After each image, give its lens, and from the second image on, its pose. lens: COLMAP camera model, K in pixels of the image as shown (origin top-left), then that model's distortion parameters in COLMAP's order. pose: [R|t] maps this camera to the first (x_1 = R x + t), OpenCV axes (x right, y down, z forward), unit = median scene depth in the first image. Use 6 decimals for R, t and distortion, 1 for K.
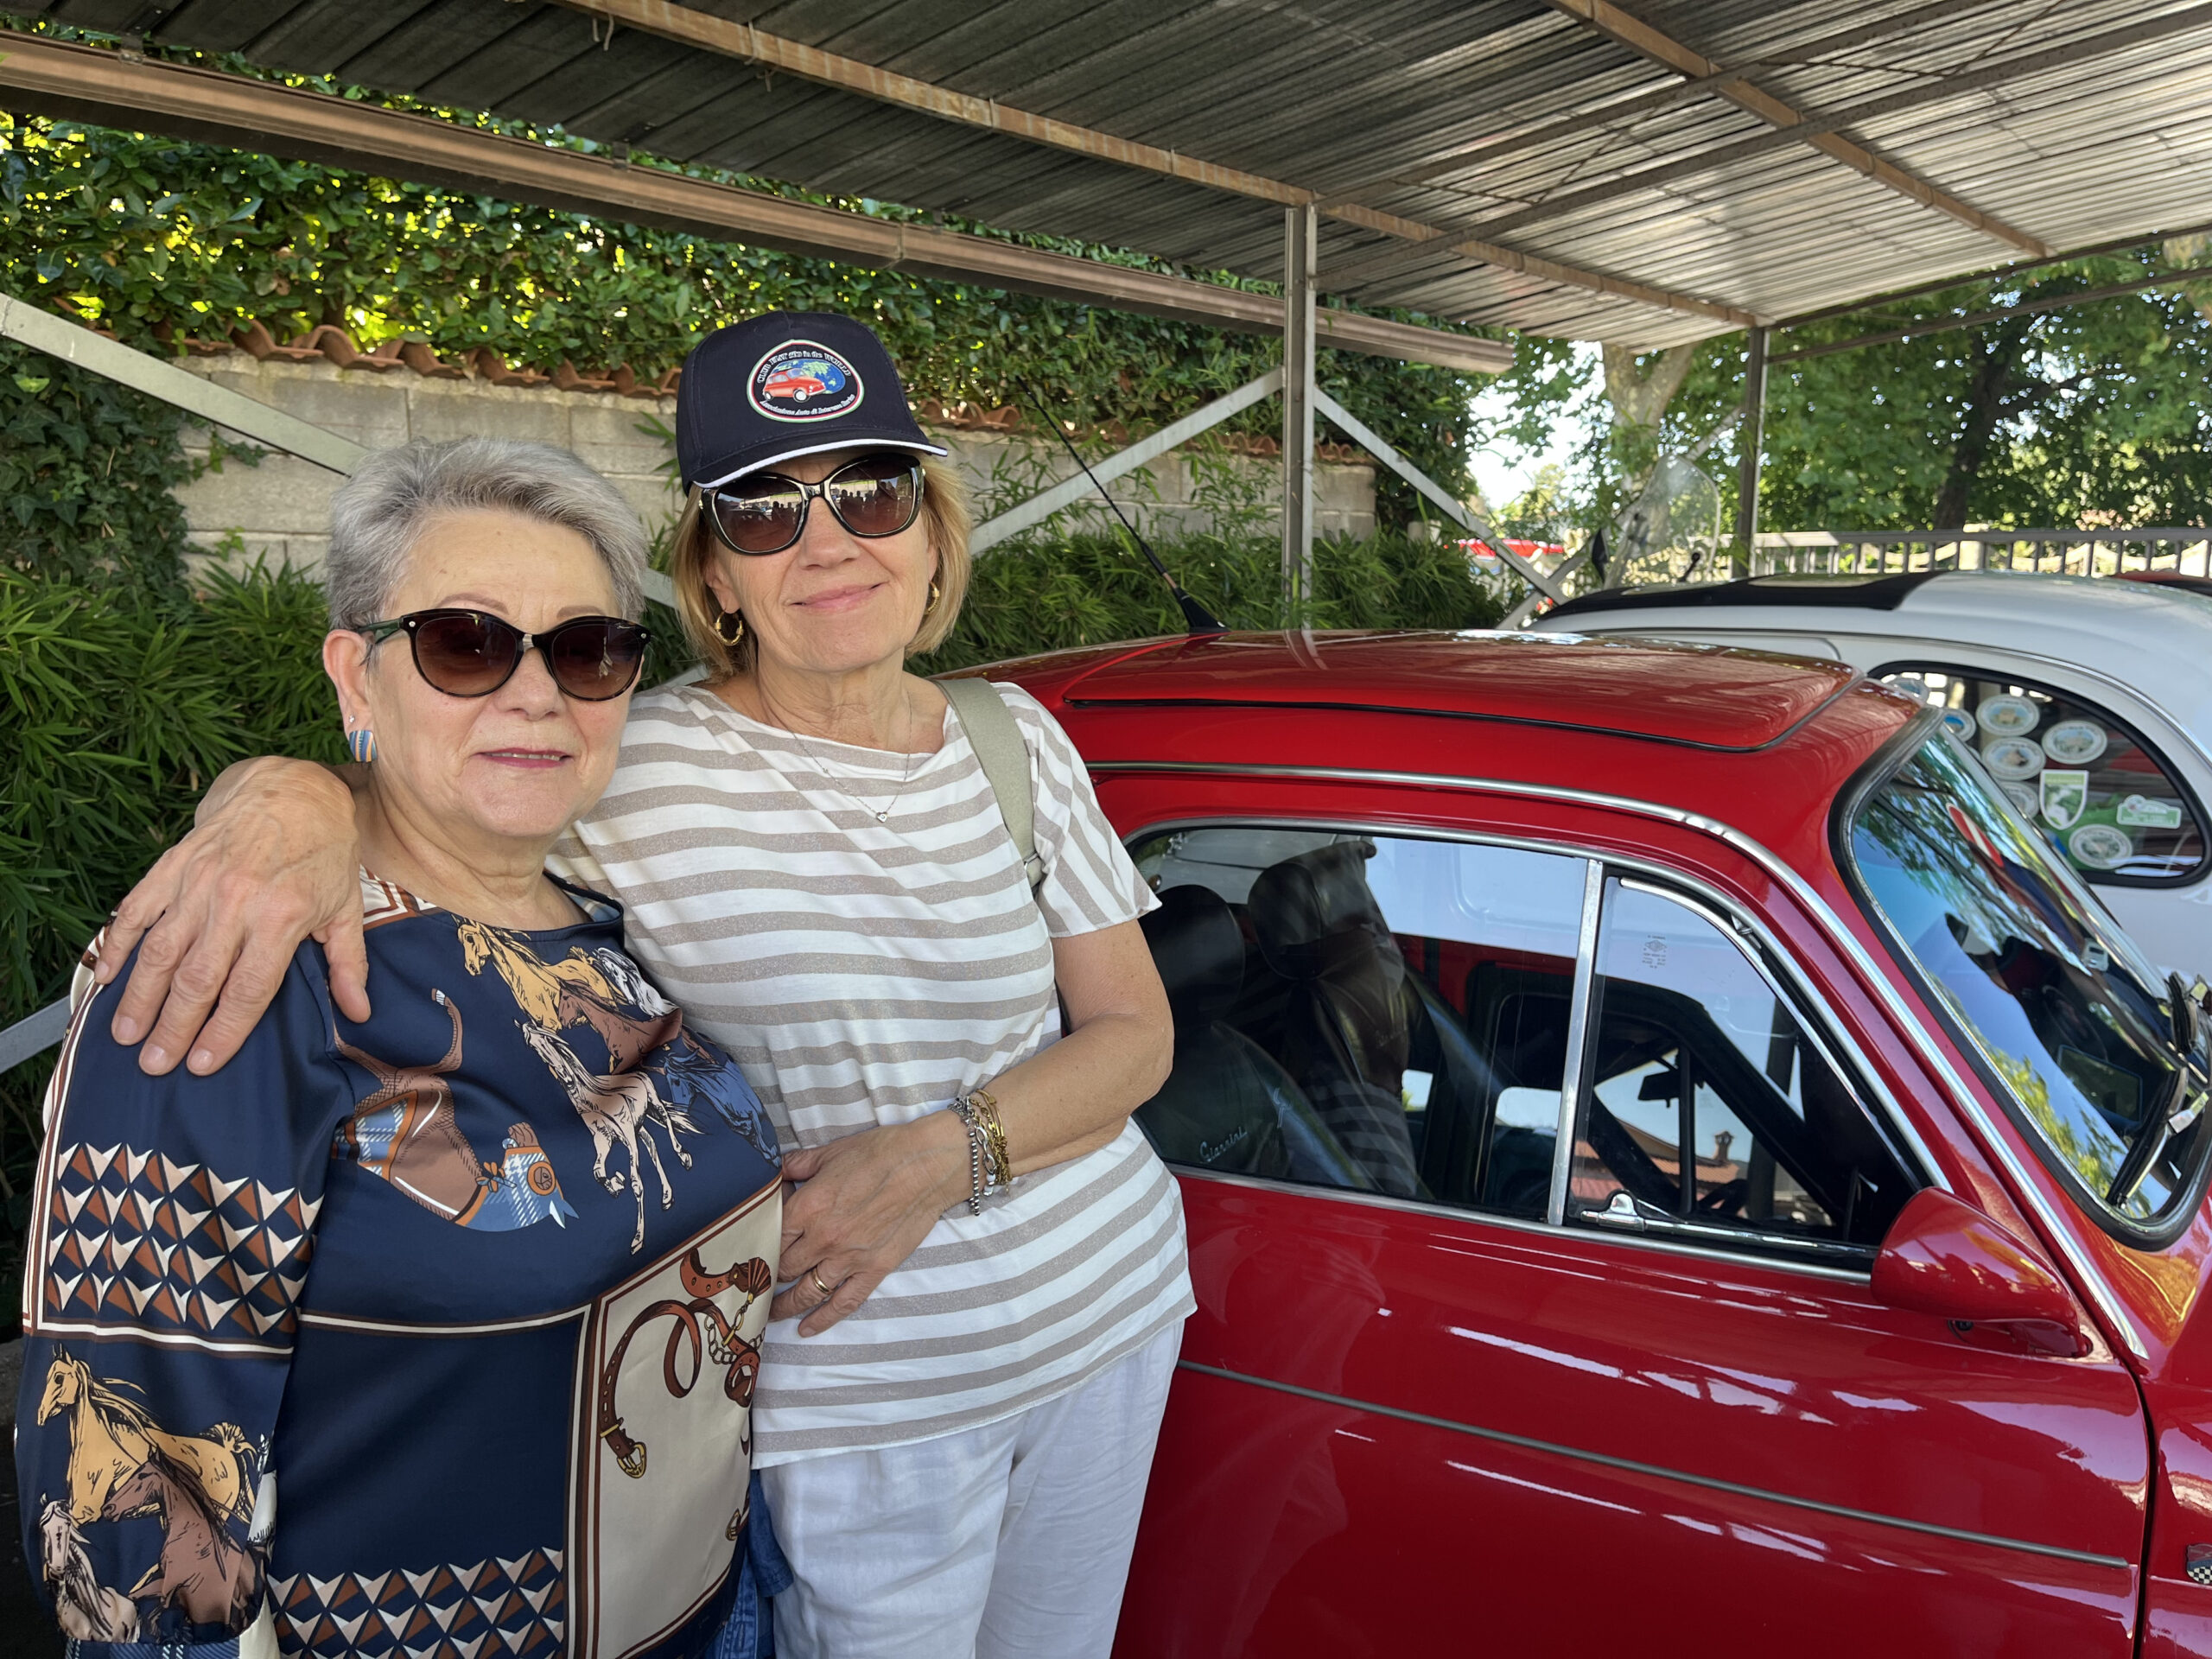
lens RADIAL K [[1697.0, 0, 1106.0], [0, 1697.0, 829.5], [0, 0, 1]] dist [0.030219, -0.006265]
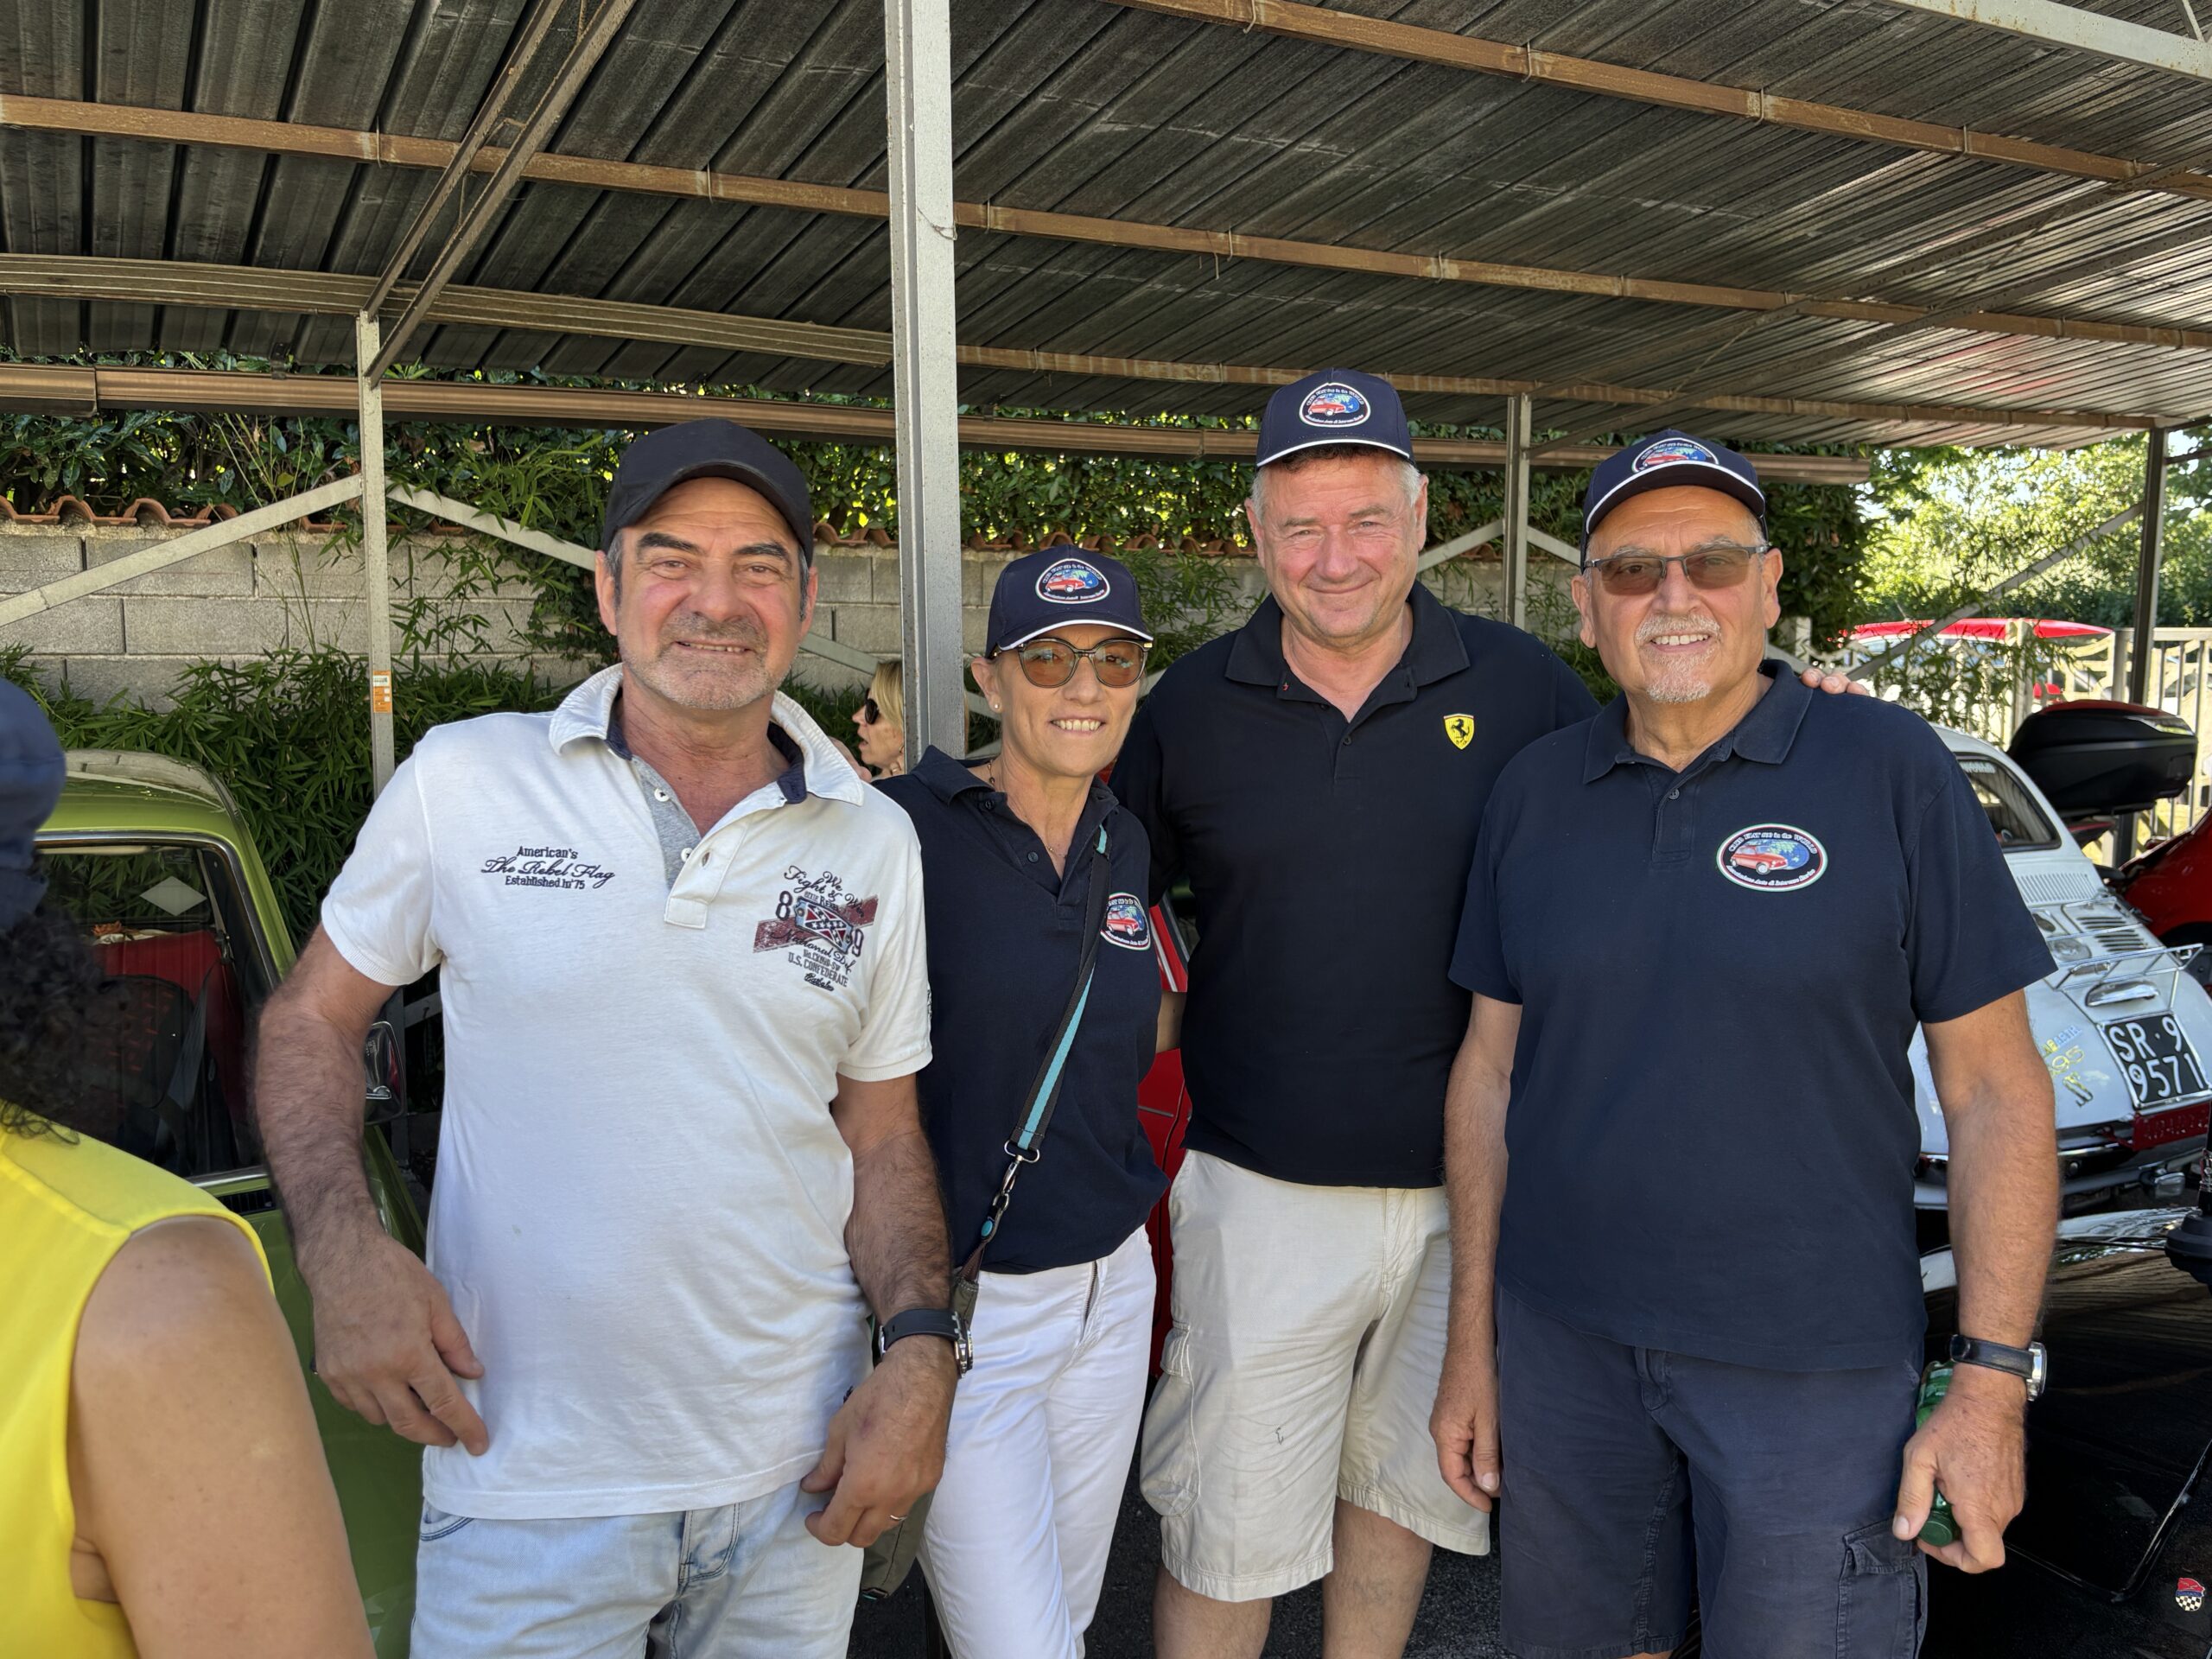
lens RADIAL K [[1842.1, 0, 1106.0], [0, 1842.1, 829.5], [0, 0, 1]] dist [0.011727, -0.002546]
pose [[0.930703, 0.043894, -0.363133, 0.396923], [-0.056989, 0.998051, -0.025421, 0.014545], [0.361309, 0.044354, 0.931391, -0.448732]]
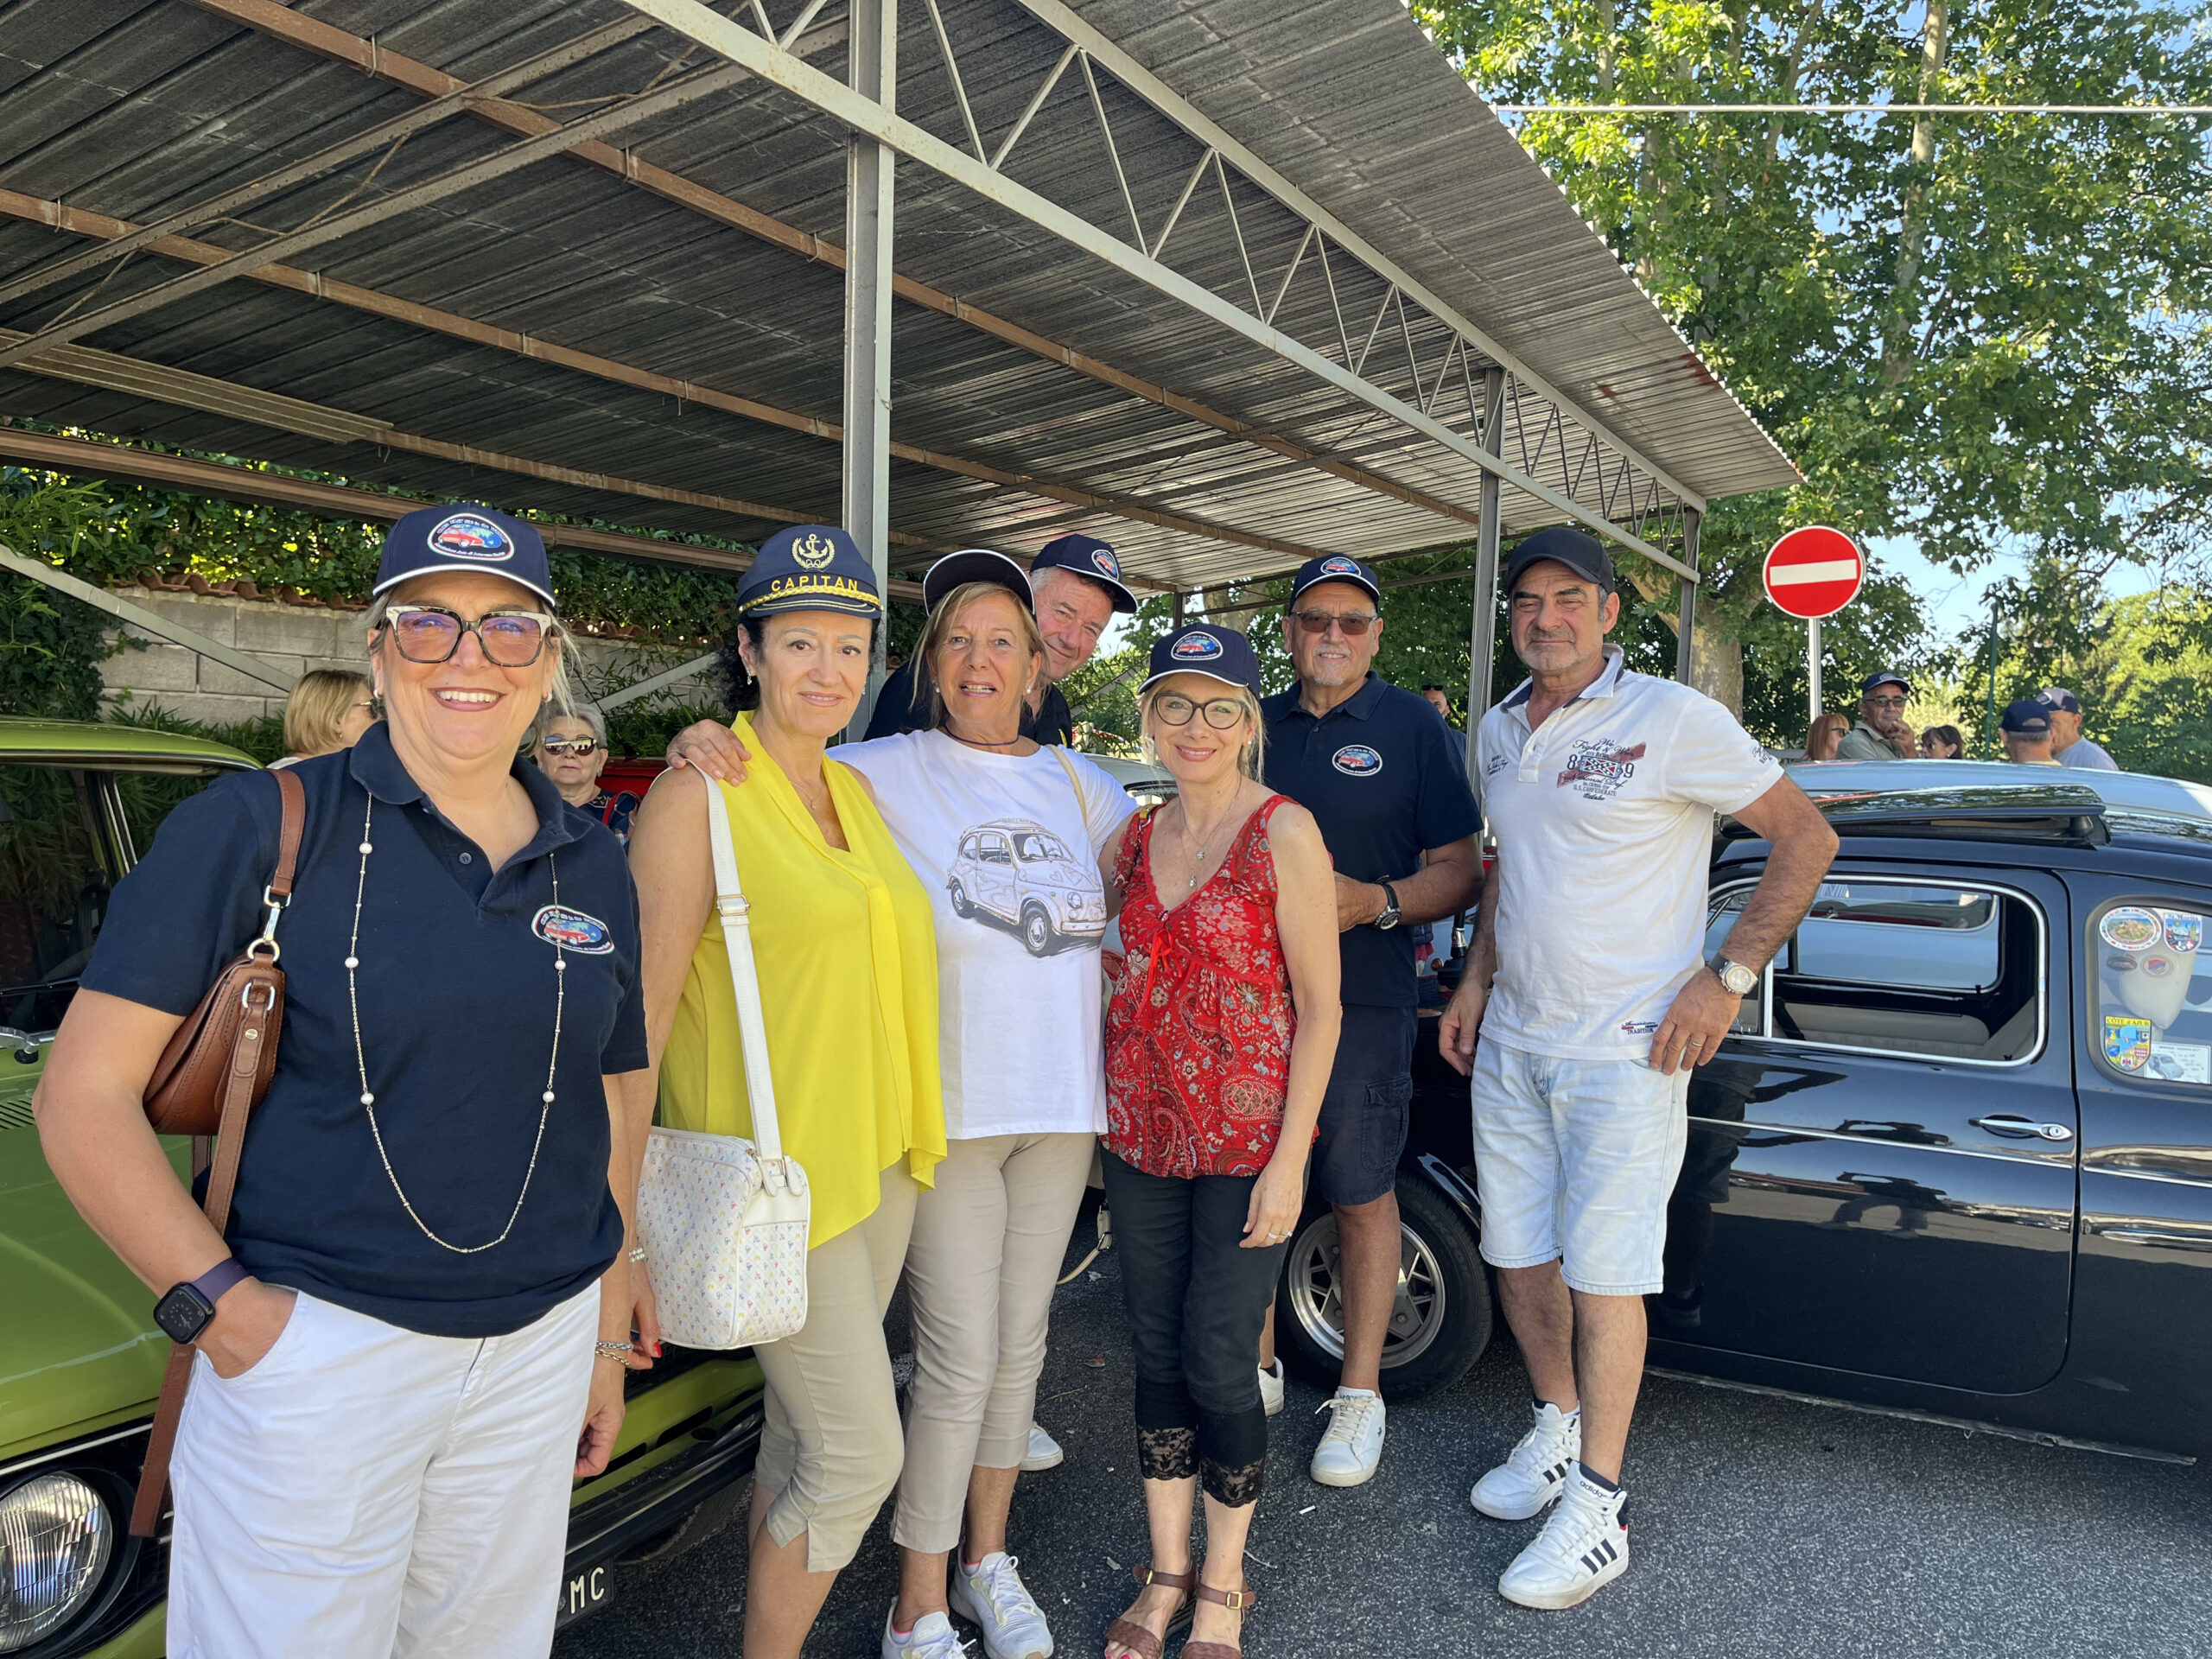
lens RADIAL K [[1697.0, 0, 1106.0], [0, 1697.0, 829.5], [0, 0, 1]] dist [0.030219, -0.006265]
pose [[0.986366, 0.036749, 0.160413, 0.167511], [-0.020636, 0.994674, -0.100981, 0.108277], [-0.163270, 0.096294, 0.981871, -0.756567]]
